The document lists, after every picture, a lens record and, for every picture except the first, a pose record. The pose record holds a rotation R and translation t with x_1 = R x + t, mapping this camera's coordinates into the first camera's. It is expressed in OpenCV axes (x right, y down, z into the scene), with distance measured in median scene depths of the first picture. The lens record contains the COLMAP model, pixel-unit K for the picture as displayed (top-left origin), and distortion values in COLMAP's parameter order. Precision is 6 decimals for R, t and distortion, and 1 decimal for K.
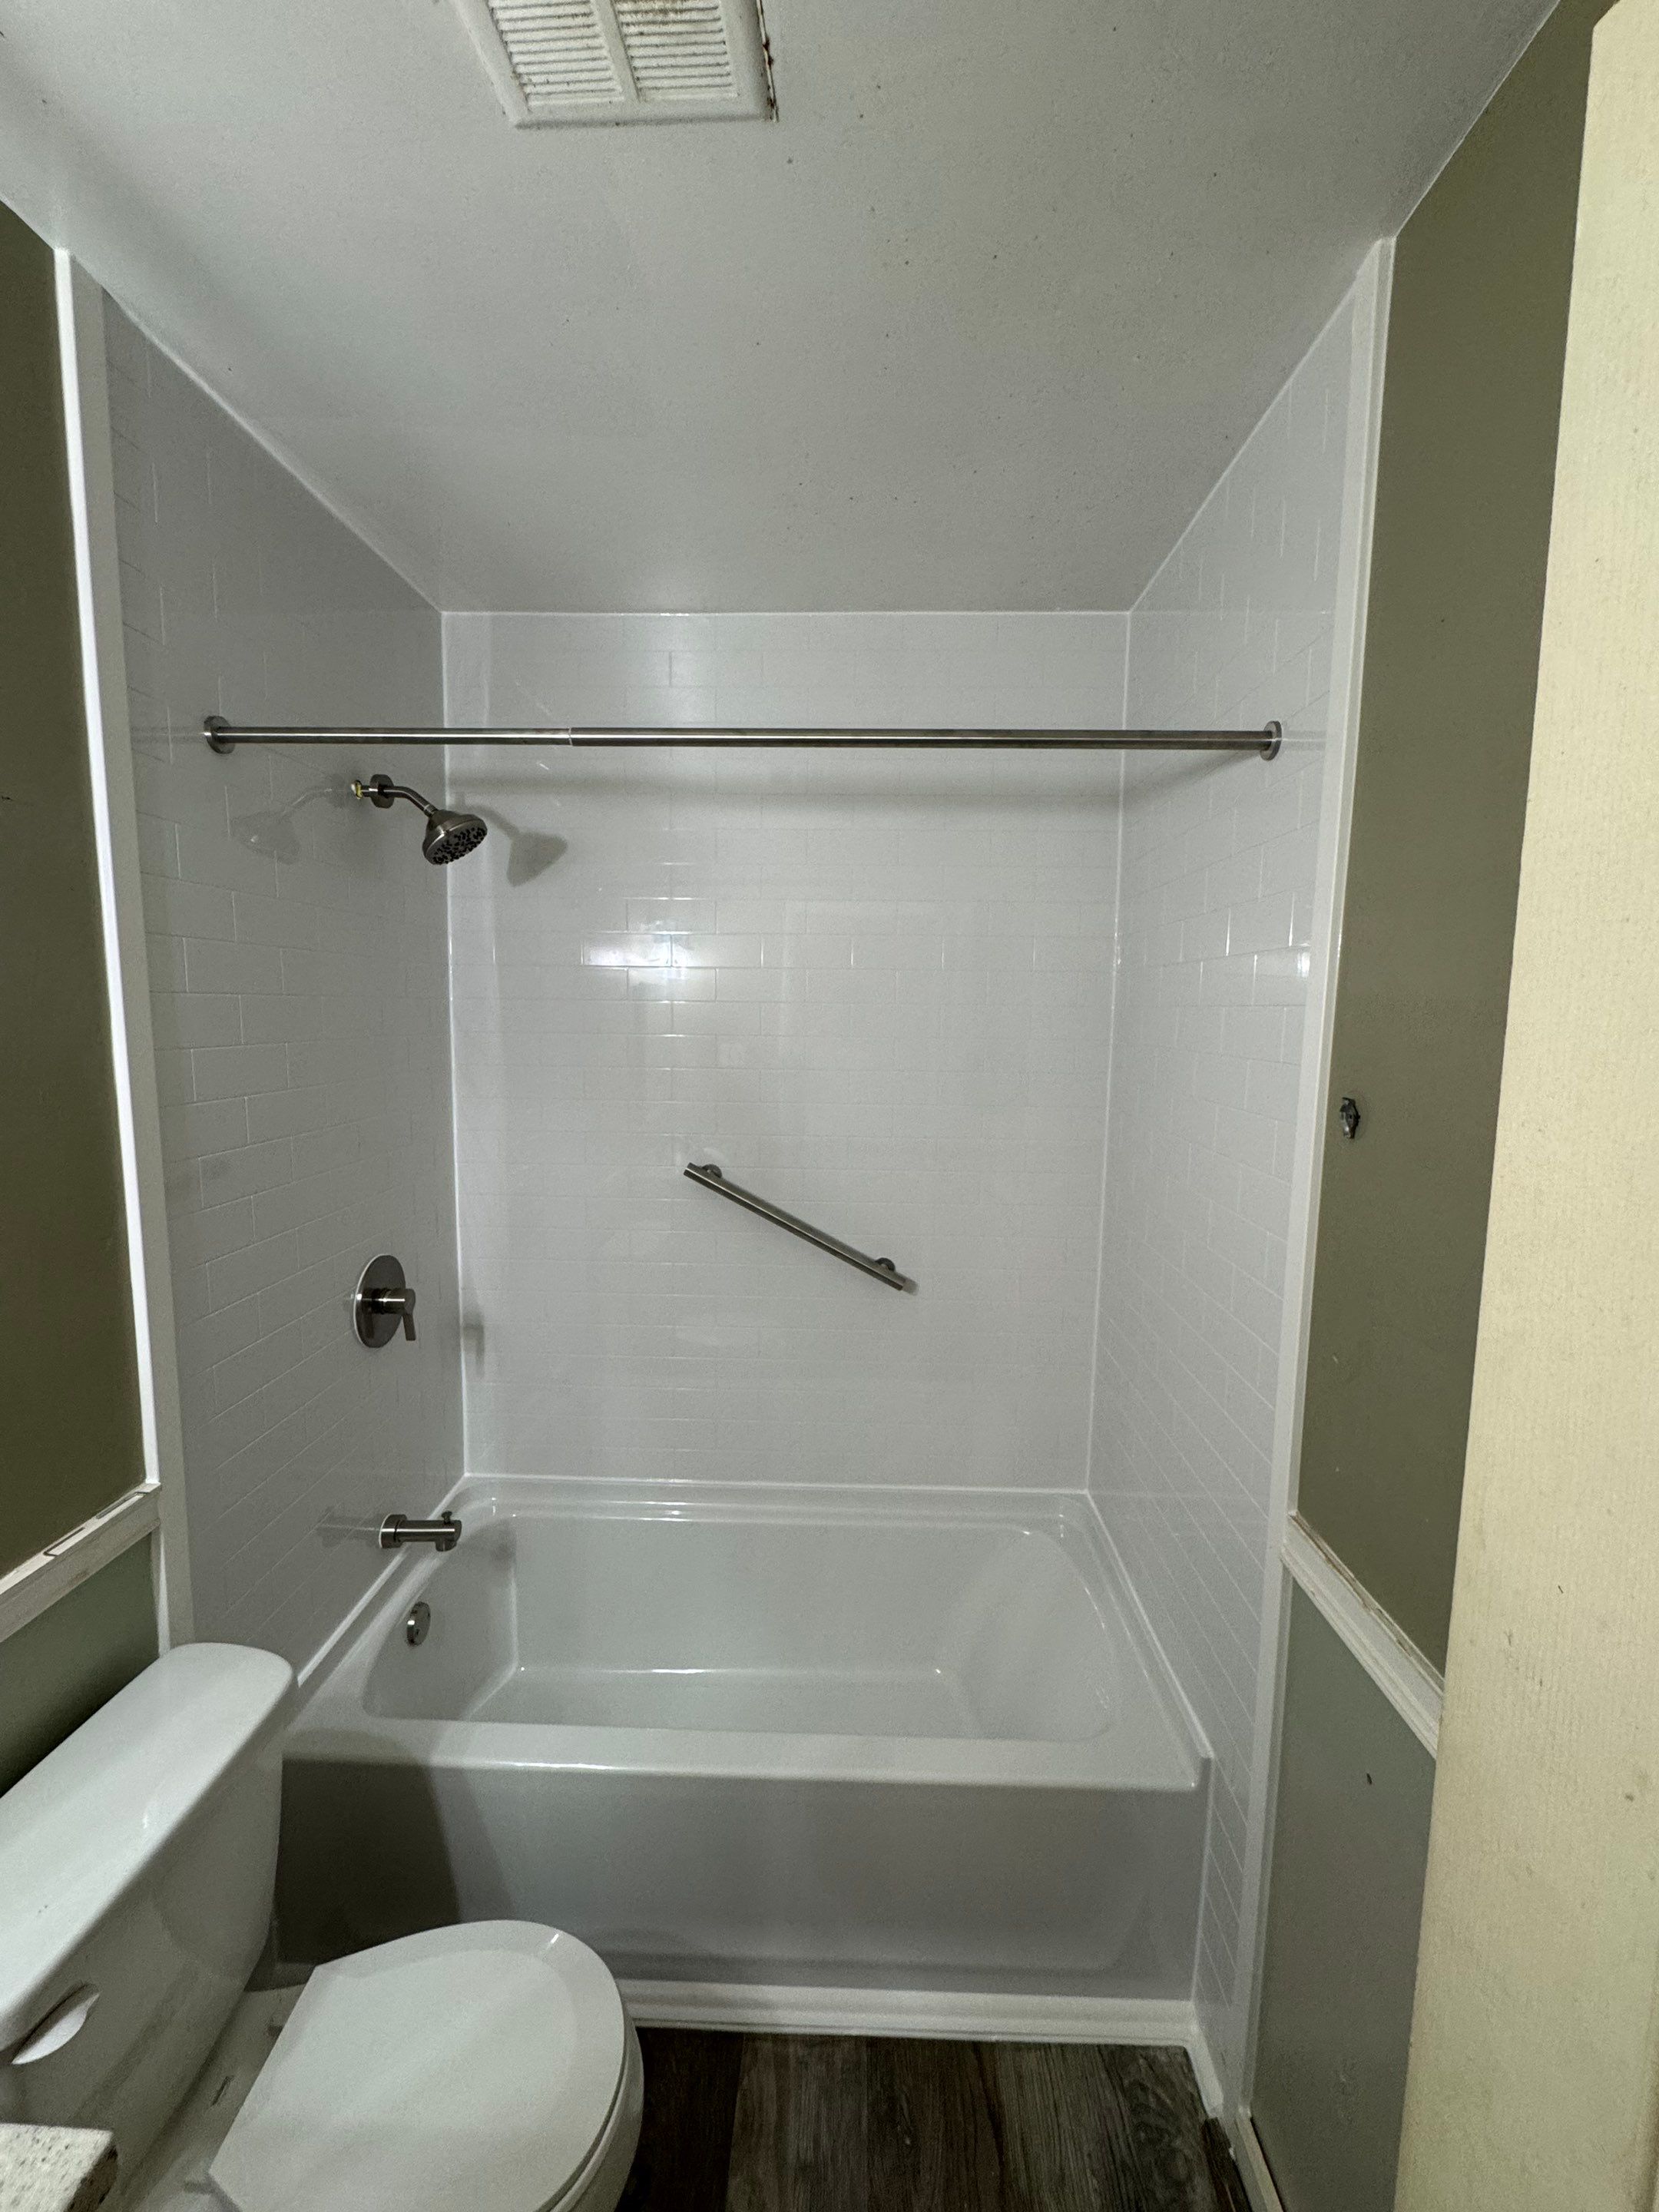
lens RADIAL K [[884.4, 0, 829.5], [0, 884.4, 1106.0], [0, 0, 1]] dist [-0.000975, -0.000472]
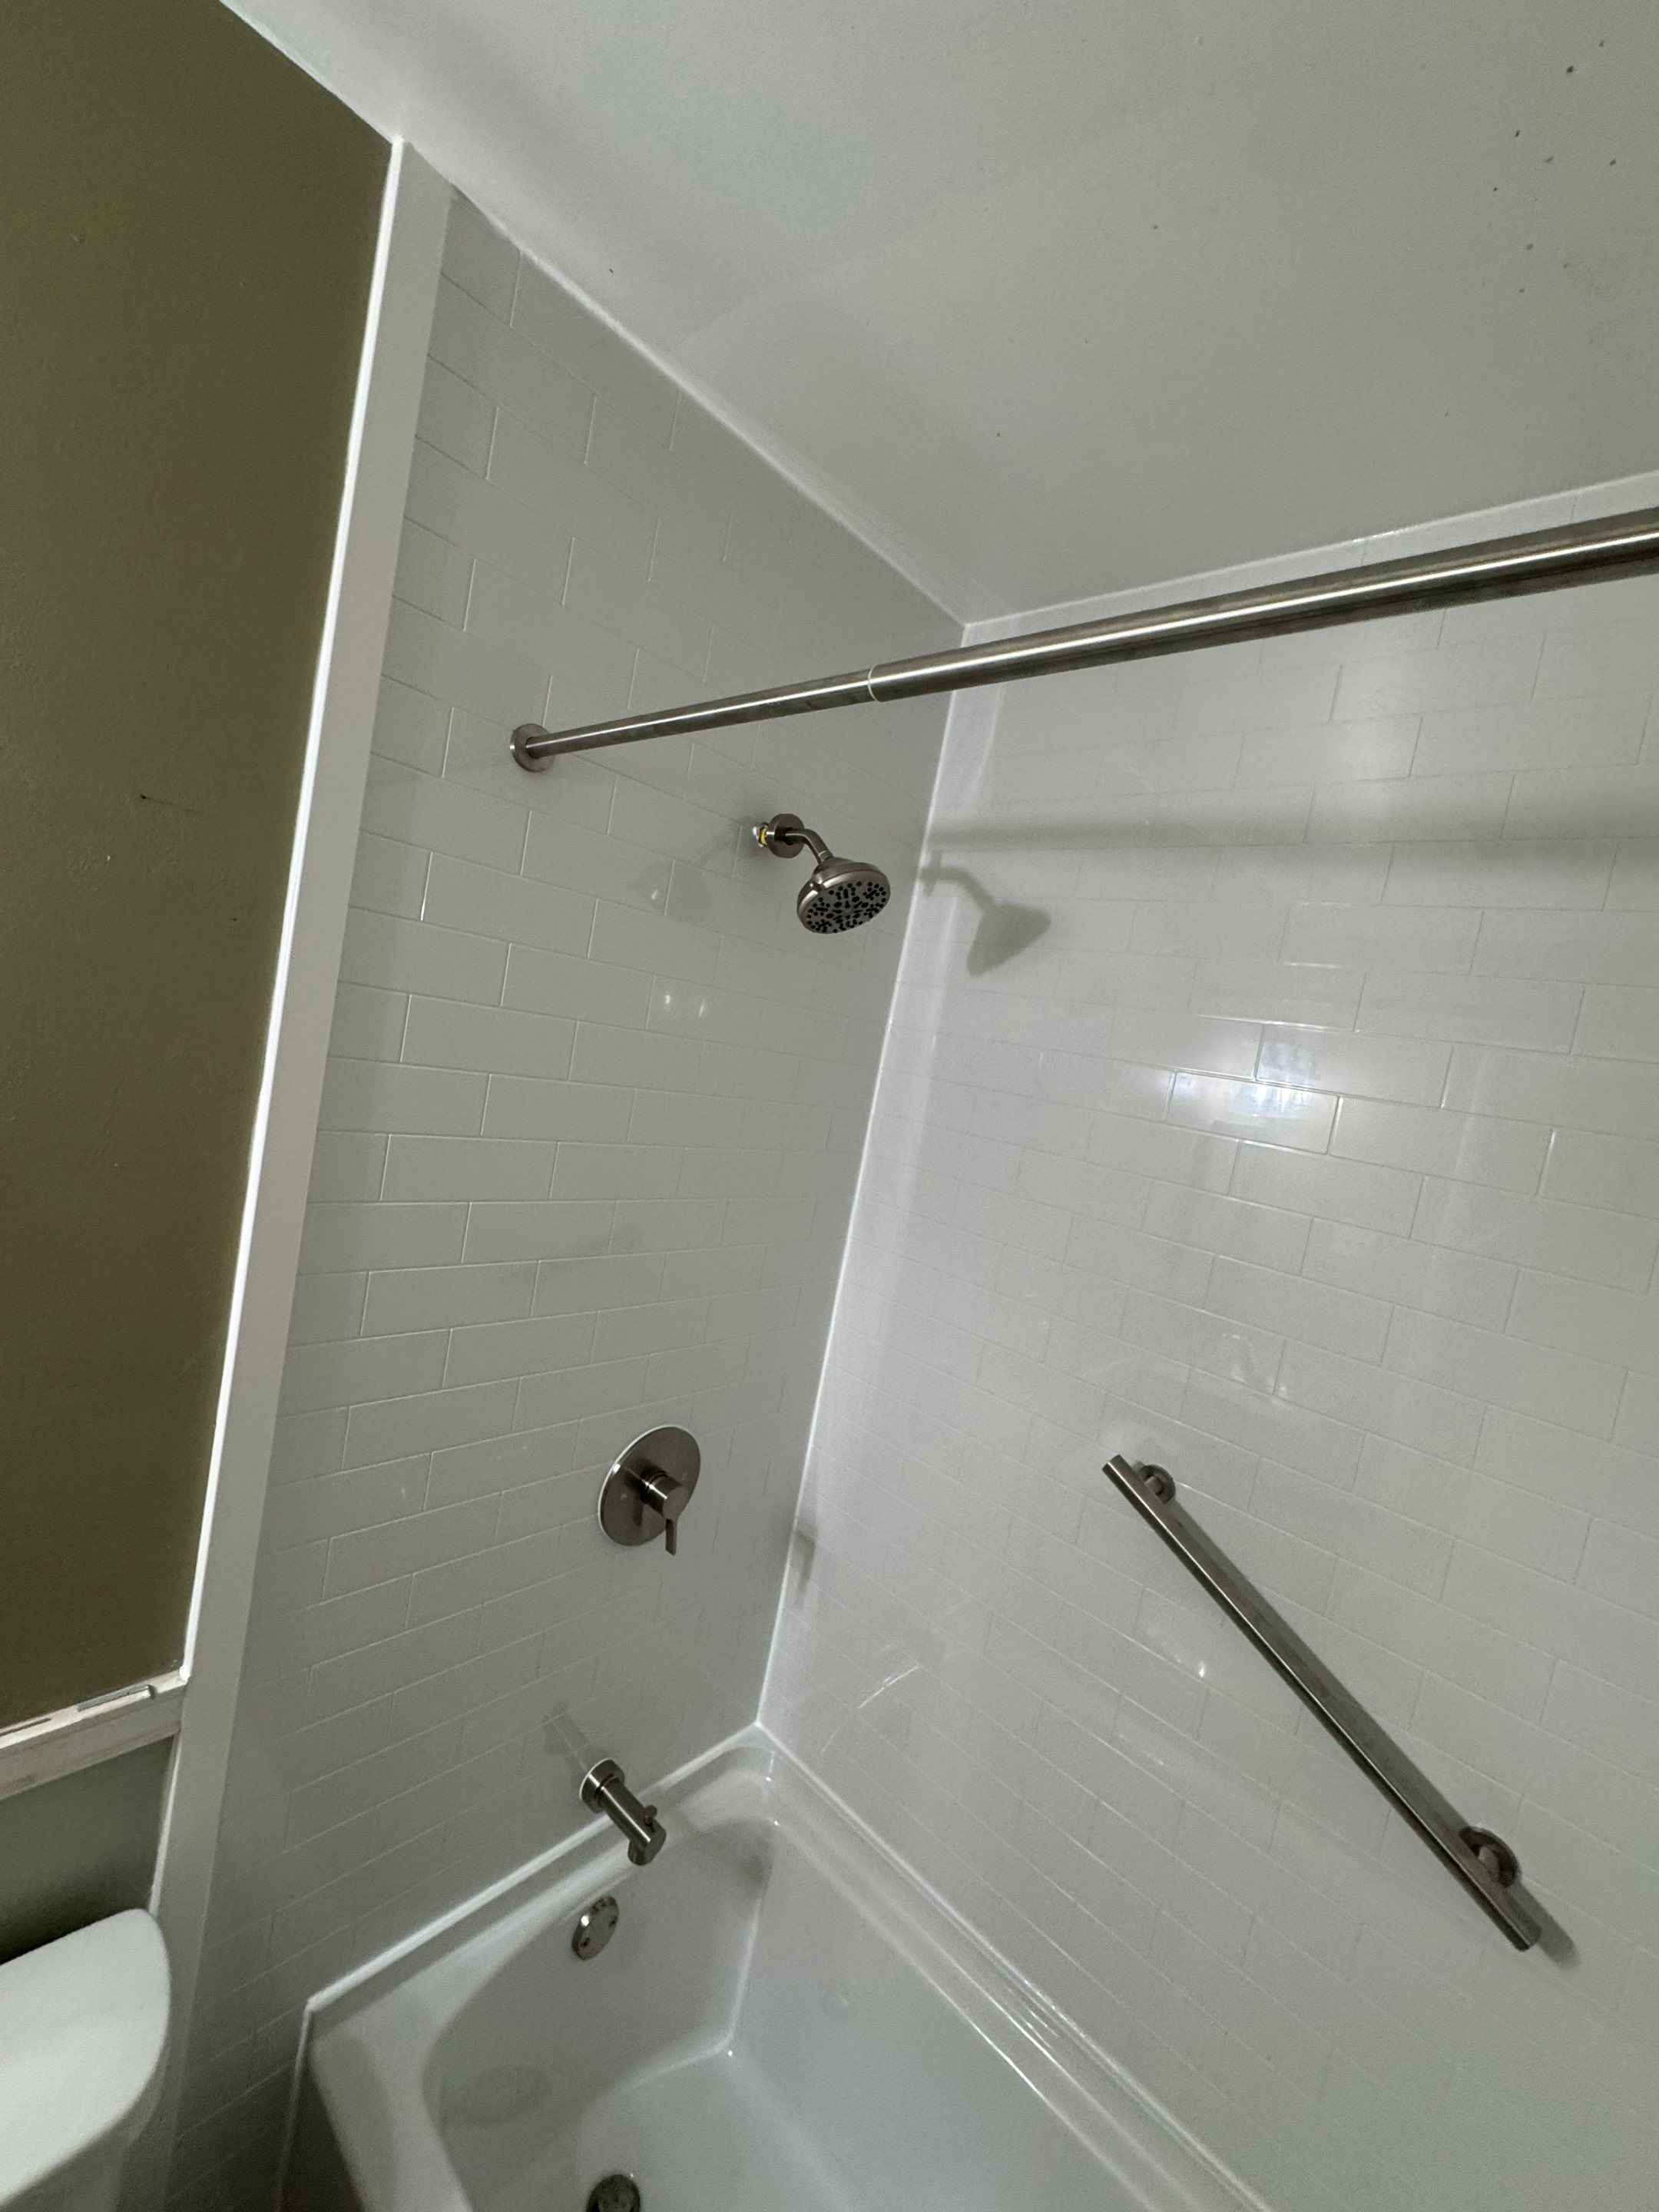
lens RADIAL K [[884.4, 0, 829.5], [0, 884.4, 1106.0], [0, 0, 1]] dist [-0.000975, -0.000472]
pose [[0.746611, 0.165084, -0.644453, 0.059465], [-0.237723, 0.970966, -0.026683, -0.149653], [0.621337, 0.173123, 0.764178, 0.602799]]
